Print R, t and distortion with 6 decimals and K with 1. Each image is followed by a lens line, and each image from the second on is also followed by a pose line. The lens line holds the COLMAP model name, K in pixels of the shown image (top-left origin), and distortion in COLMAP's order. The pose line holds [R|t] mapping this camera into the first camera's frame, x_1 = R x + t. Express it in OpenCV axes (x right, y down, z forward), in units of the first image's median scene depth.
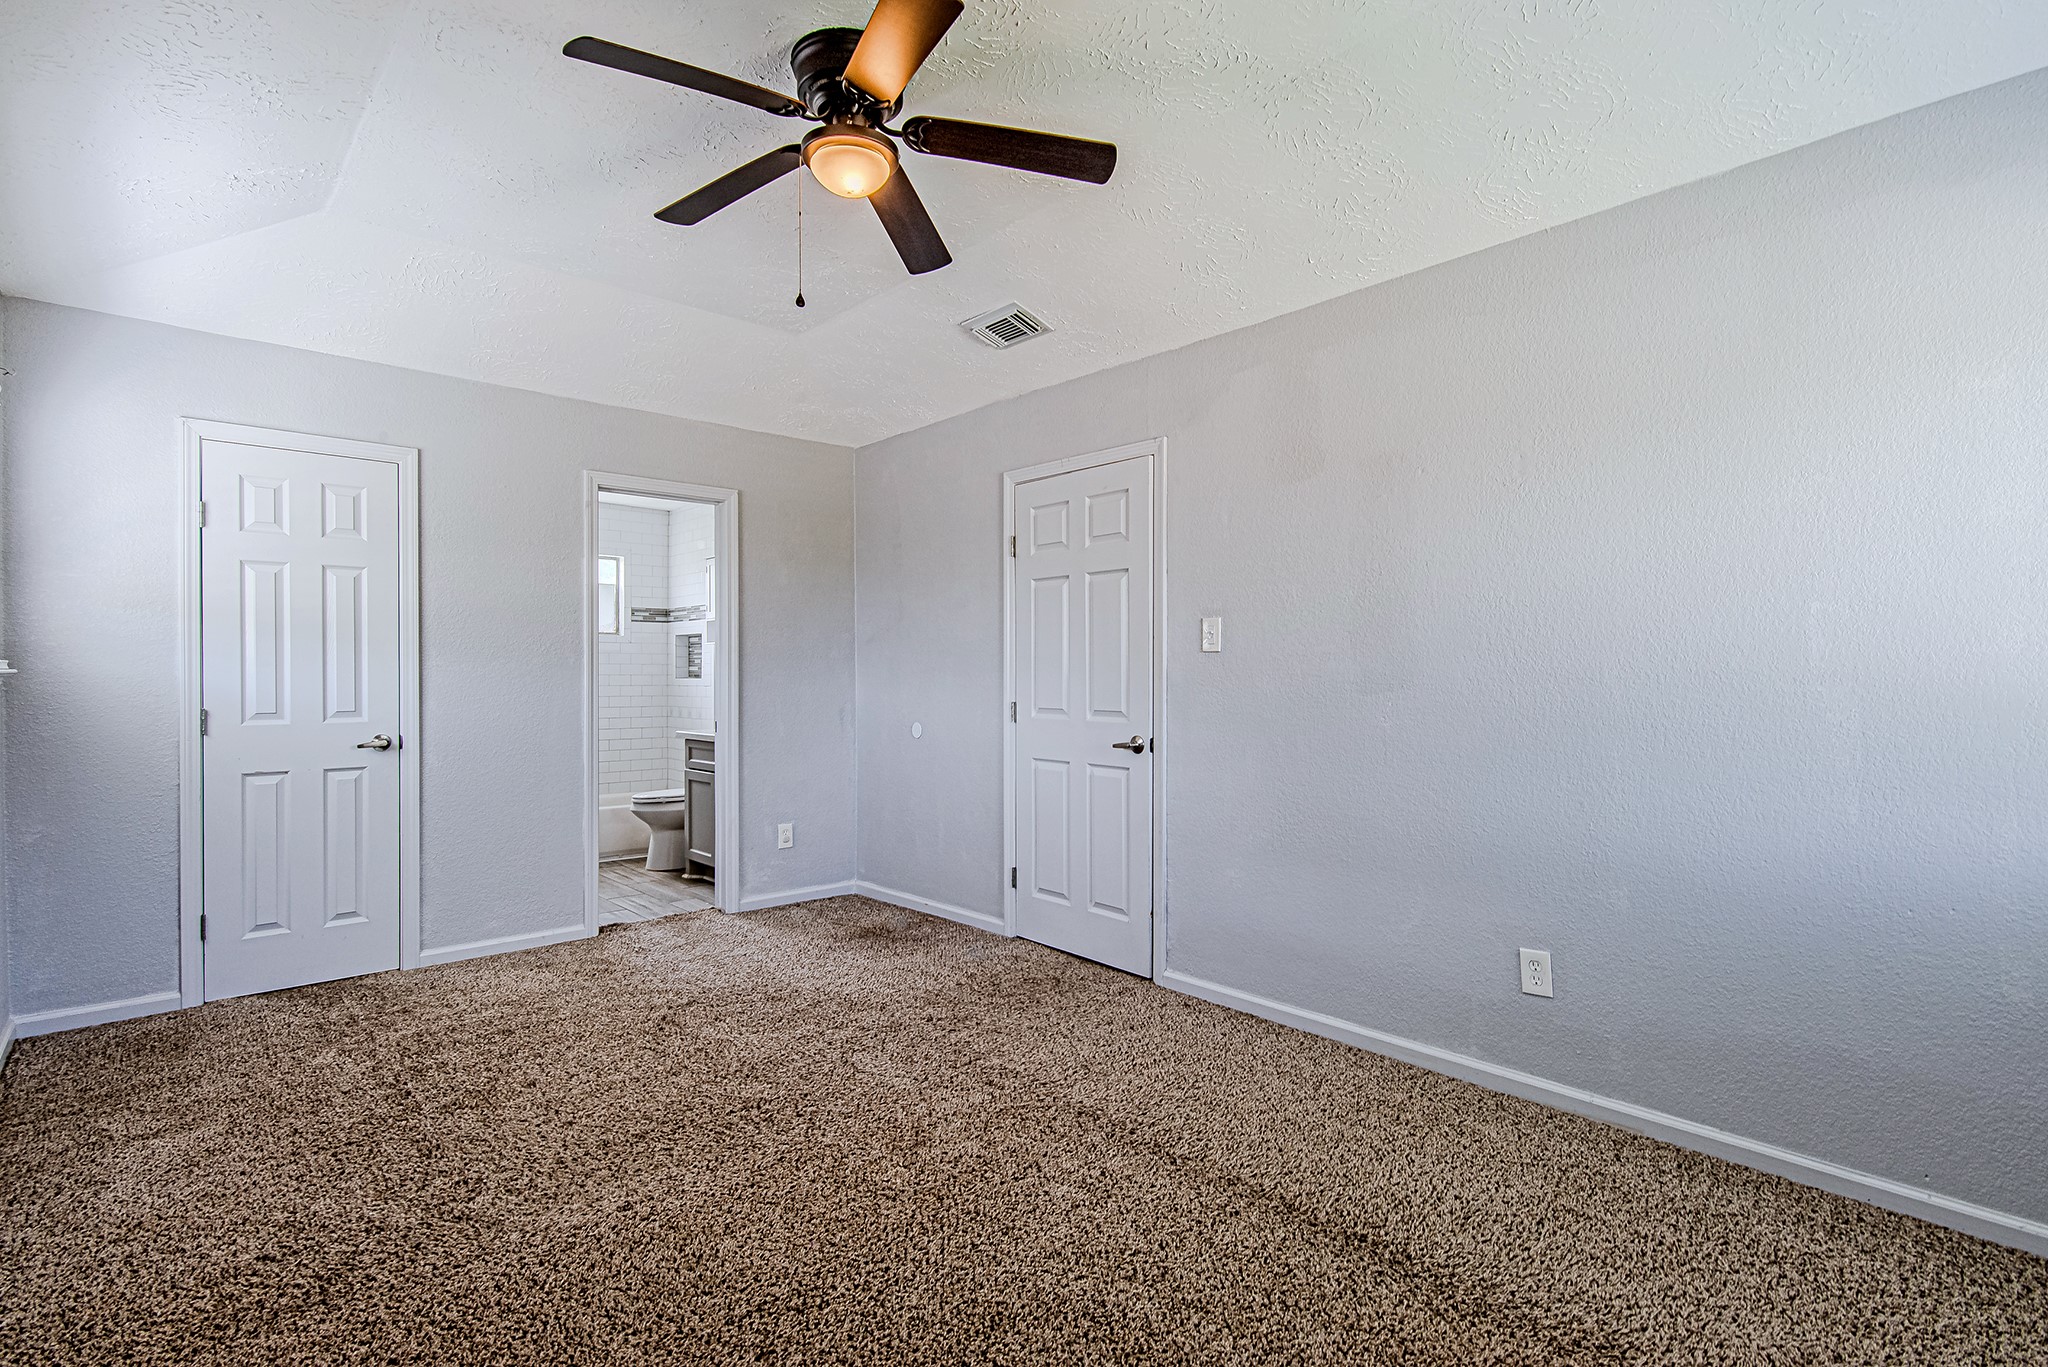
lens RADIAL K [[984.8, 0, 1031.8], [0, 984.8, 677.1], [0, 0, 1]] dist [-0.003139, -0.000527]
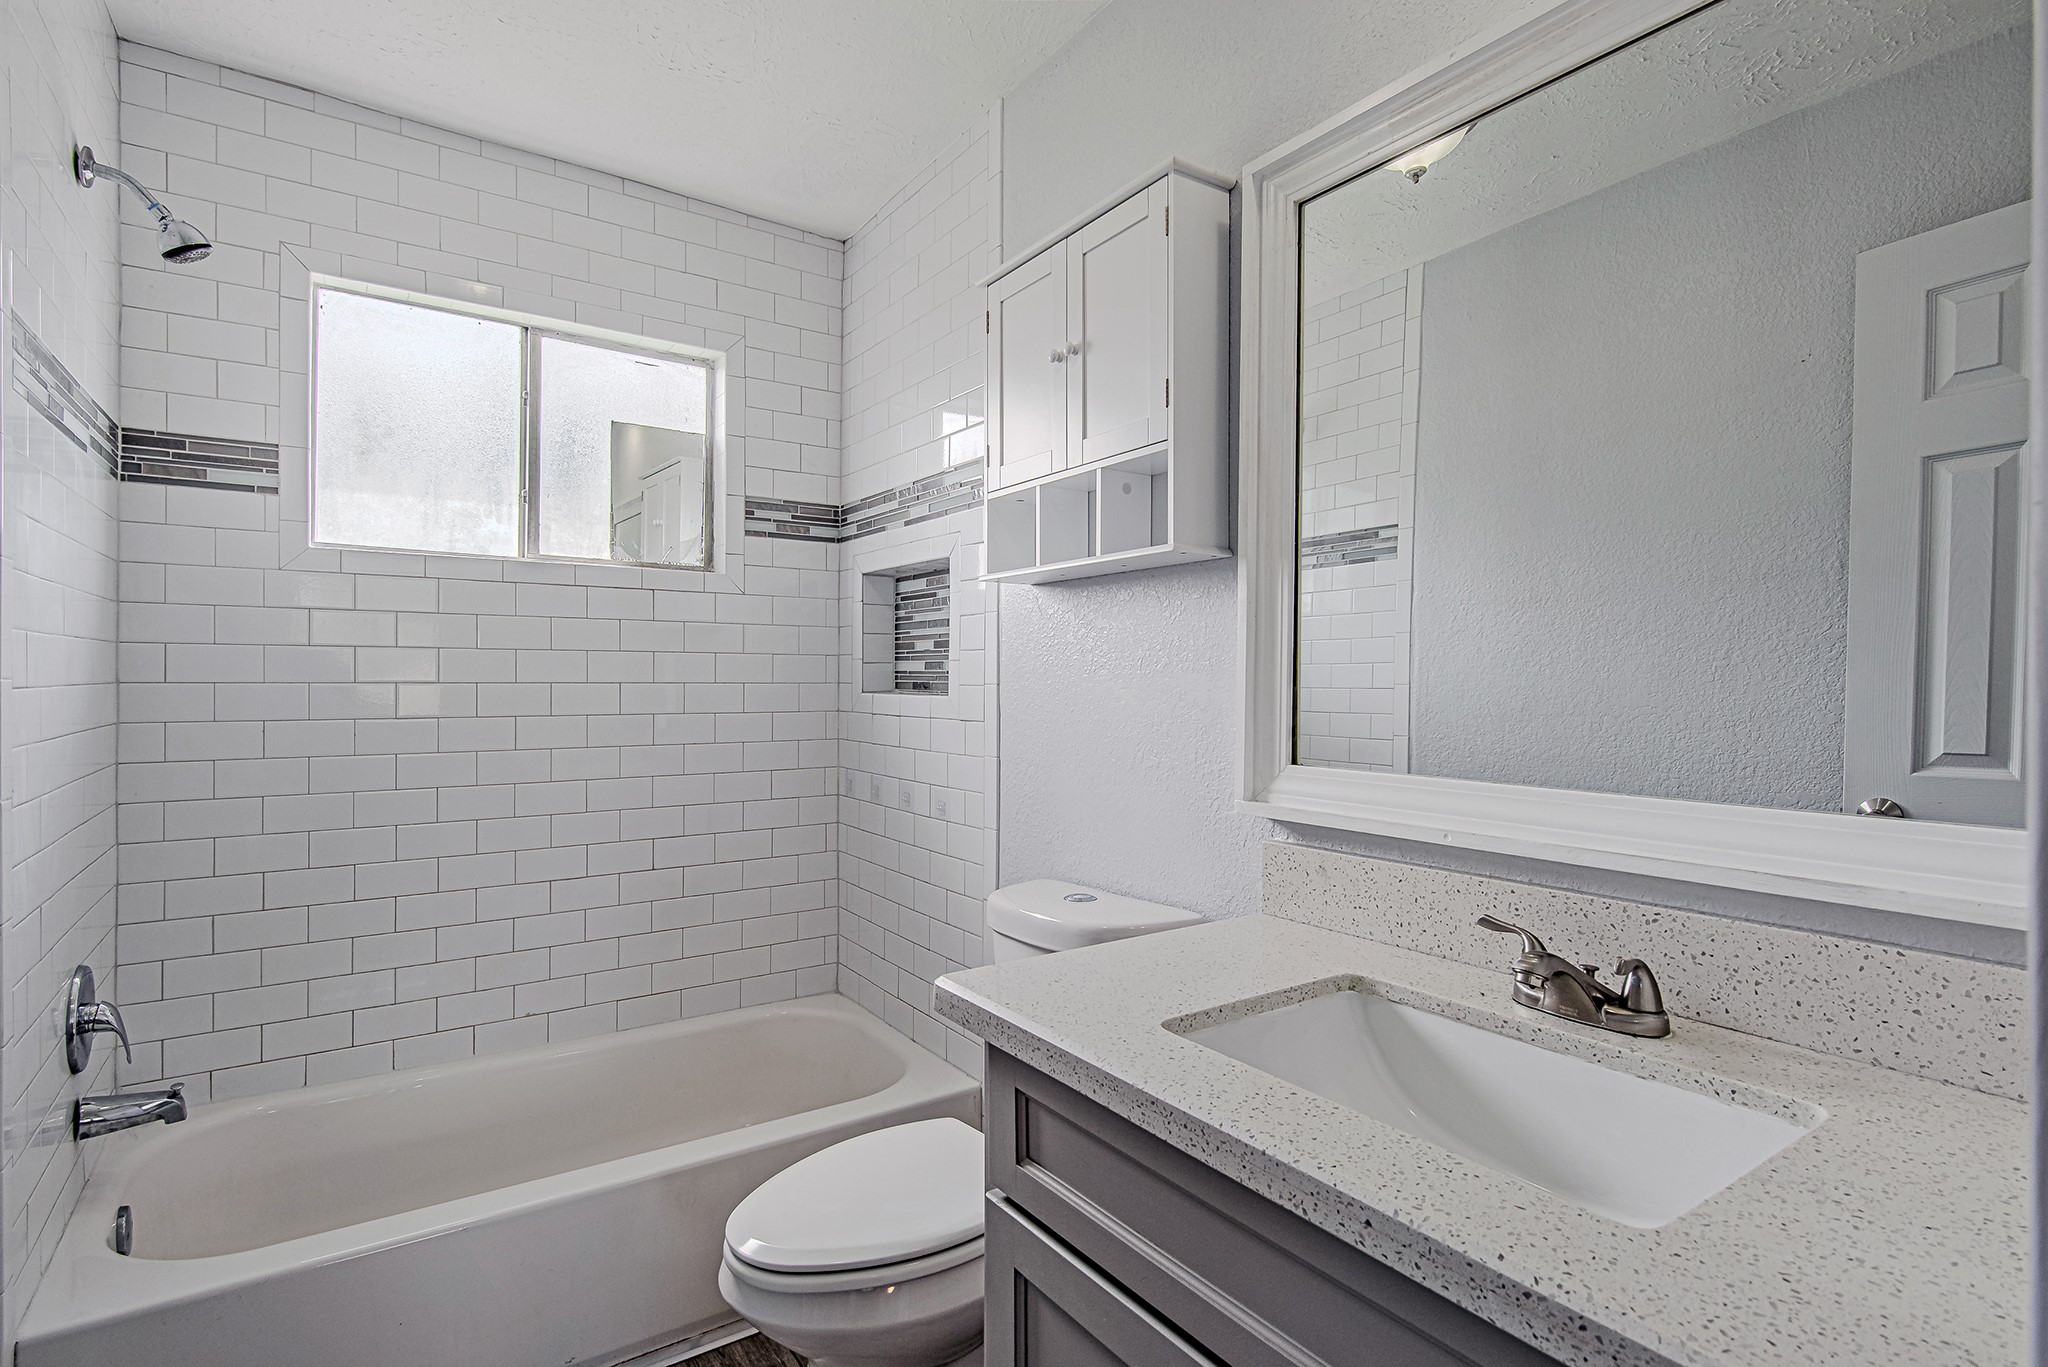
lens RADIAL K [[984.8, 0, 1019.4], [0, 984.8, 674.1], [0, 0, 1]] dist [-0.003139, -0.000527]
pose [[0.991647, -0.000201, -0.128978, -0.258097], [-0.000405, 0.999989, -0.004675, -0.003843], [0.128977, 0.004689, 0.991636, 0.649241]]
